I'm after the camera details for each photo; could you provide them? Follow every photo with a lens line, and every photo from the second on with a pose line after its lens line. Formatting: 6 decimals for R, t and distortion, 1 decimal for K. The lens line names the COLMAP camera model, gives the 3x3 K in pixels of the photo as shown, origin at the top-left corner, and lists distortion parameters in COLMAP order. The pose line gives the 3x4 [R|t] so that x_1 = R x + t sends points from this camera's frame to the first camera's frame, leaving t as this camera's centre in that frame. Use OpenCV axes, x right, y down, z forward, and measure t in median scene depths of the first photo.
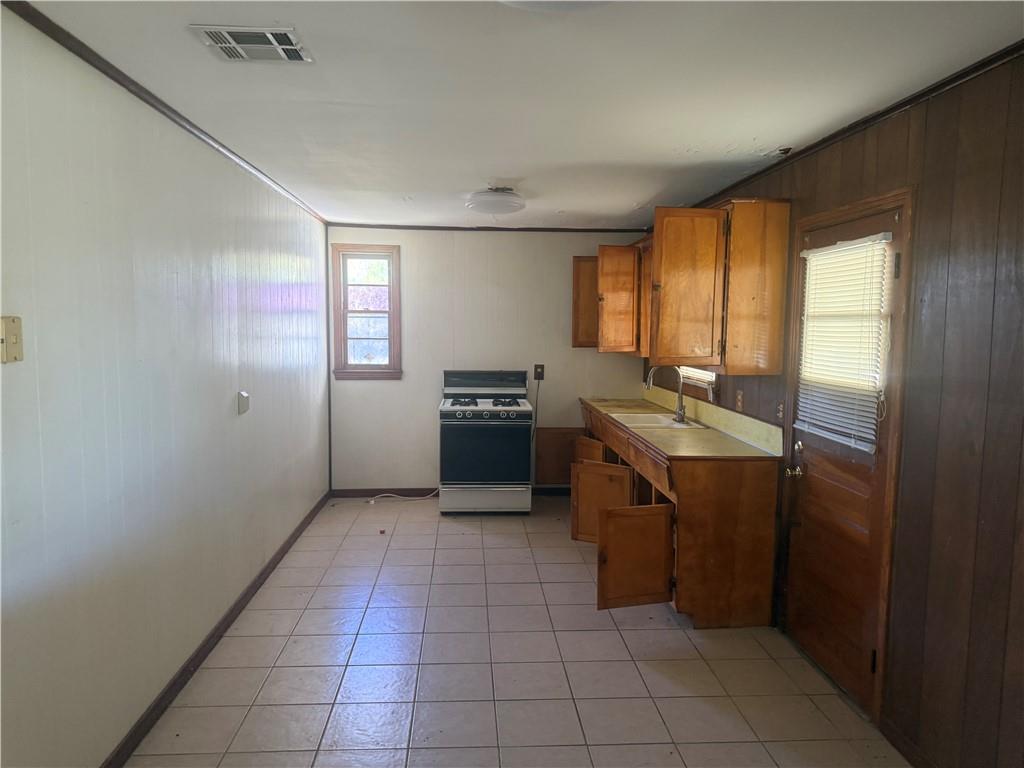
lens RADIAL K [[723.0, 0, 514.3], [0, 723.0, 385.8], [0, 0, 1]] dist [0.002107, -0.000588]
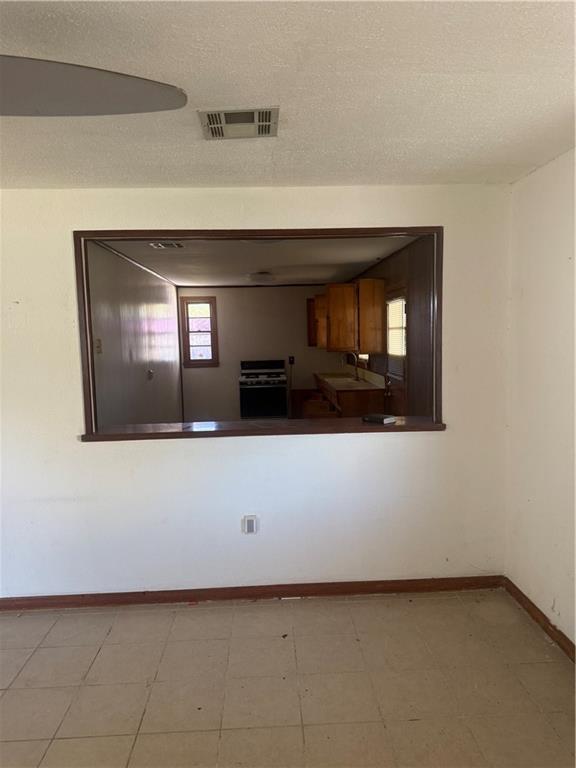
lens RADIAL K [[542.3, 0, 285.9], [0, 542.3, 384.8], [0, 0, 1]] dist [0.002107, -0.000588]
pose [[0.999097, -0.034442, -0.024891, 0.058700], [0.034632, 0.999374, 0.007276, 0.037660], [0.024625, -0.008132, 0.999664, -0.456861]]
